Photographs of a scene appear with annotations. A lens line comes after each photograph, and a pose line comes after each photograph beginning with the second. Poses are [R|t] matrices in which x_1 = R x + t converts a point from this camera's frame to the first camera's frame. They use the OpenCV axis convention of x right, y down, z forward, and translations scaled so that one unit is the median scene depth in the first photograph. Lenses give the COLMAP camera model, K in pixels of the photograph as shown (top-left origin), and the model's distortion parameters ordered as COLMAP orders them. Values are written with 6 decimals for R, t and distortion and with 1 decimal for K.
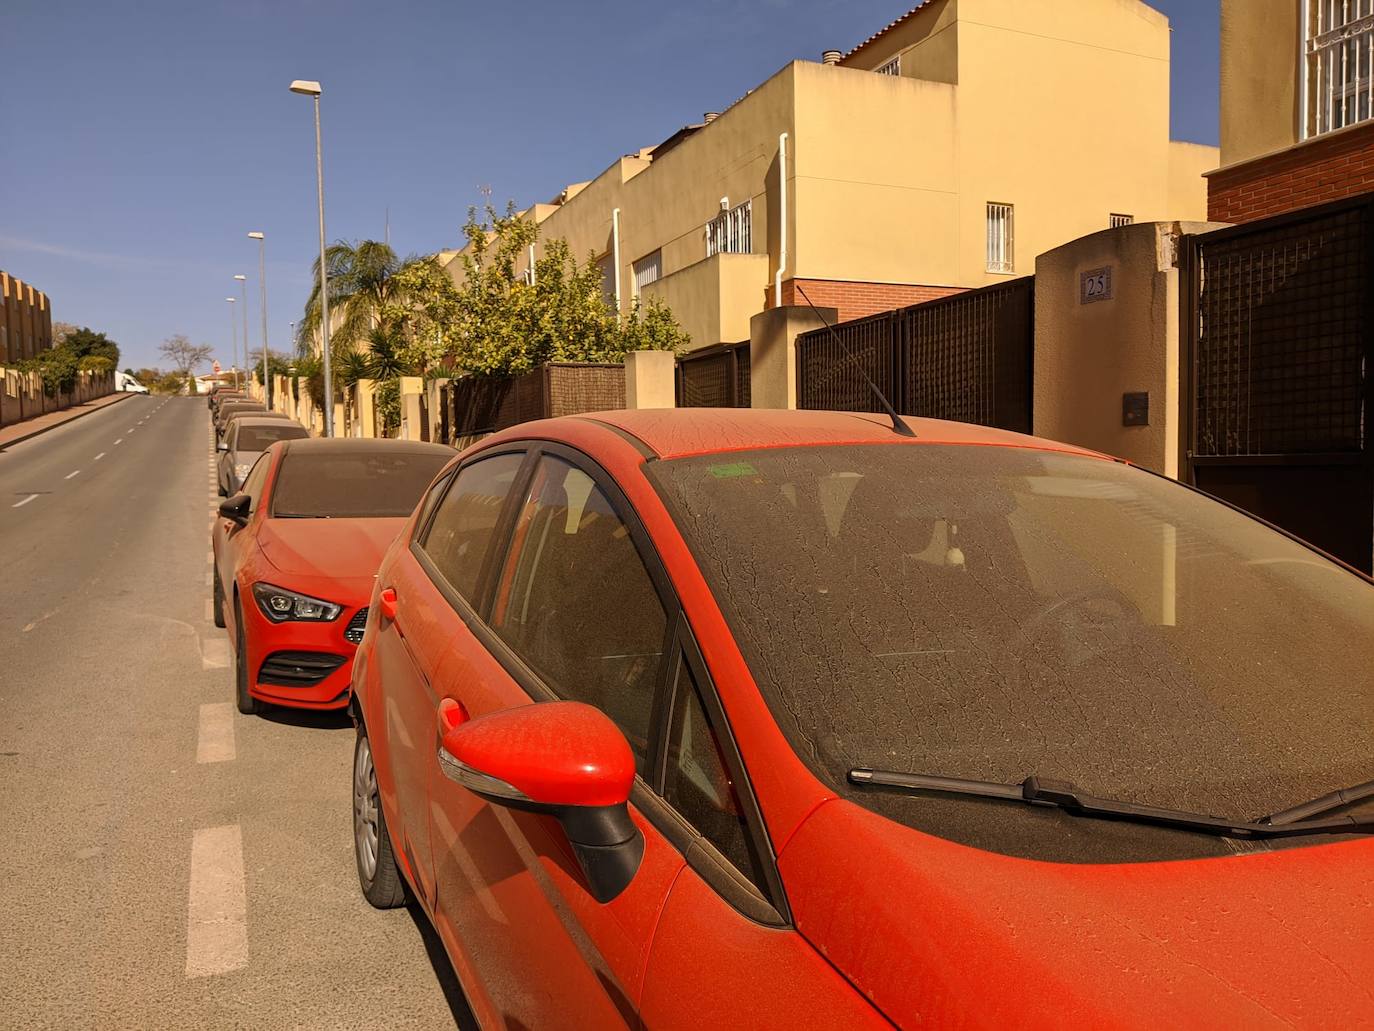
lens RADIAL K [[1173.2, 0, 687.0], [0, 1173.2, 515.5], [0, 0, 1]] dist [0.005274, -0.003300]
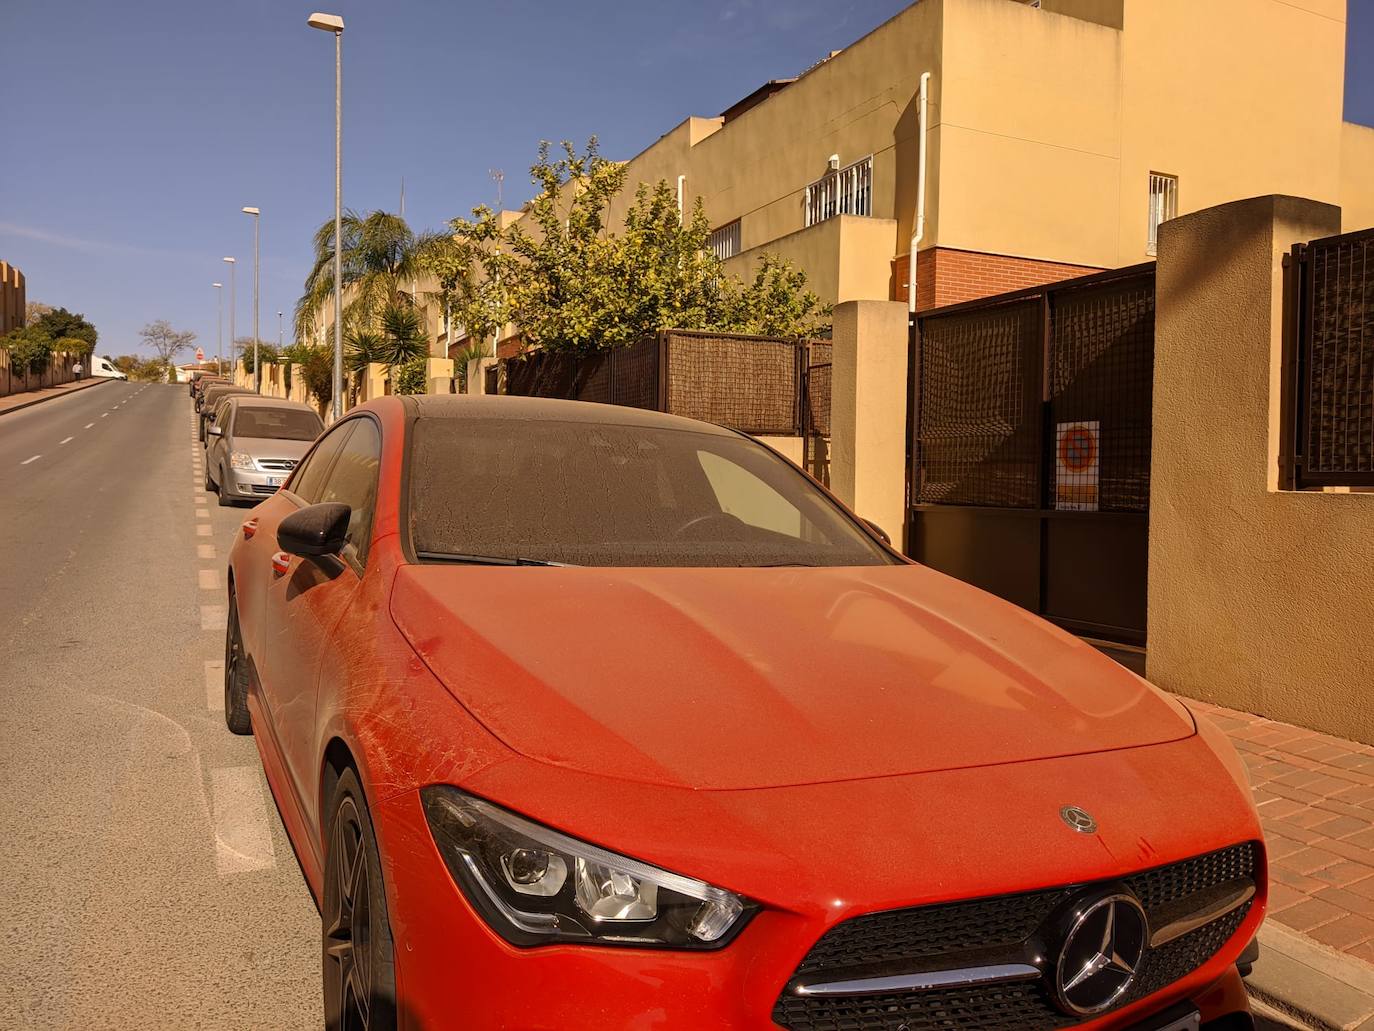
lens RADIAL K [[1118.8, 0, 686.4], [0, 1118.8, 494.9], [0, 0, 1]] dist [0.001098, -0.001804]
pose [[0.998791, 0.032157, 0.037194, -0.079588], [-0.031253, 0.999208, -0.024623, -0.004278], [-0.037956, 0.023431, 0.999005, 0.175599]]
